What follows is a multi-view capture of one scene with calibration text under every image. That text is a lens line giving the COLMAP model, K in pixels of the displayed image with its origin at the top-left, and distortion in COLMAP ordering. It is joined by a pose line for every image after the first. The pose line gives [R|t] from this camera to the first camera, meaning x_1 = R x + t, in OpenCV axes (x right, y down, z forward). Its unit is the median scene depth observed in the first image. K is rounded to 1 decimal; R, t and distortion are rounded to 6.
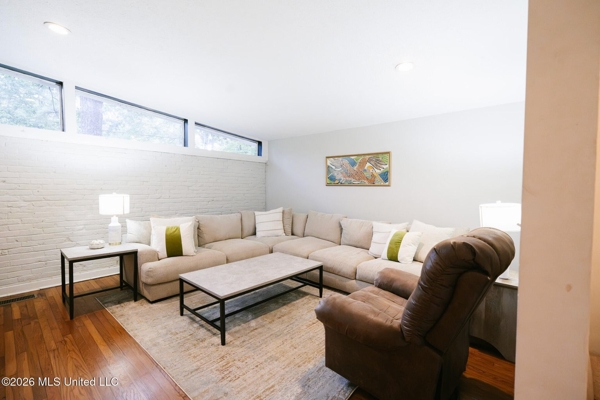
lens RADIAL K [[273.1, 0, 301.5], [0, 273.1, 199.1], [0, 0, 1]] dist [0.001210, 0.000075]
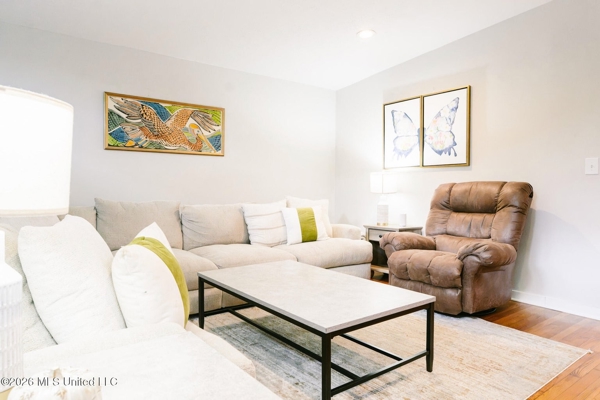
lens RADIAL K [[404.3, 0, 301.4], [0, 404.3, 199.6], [0, 0, 1]] dist [-0.004187, -0.002178]
pose [[0.172174, -0.039761, 0.984264, -0.659812], [0.039696, 0.998653, 0.033398, 0.037787], [-0.984266, 0.033321, 0.173520, 0.576278]]
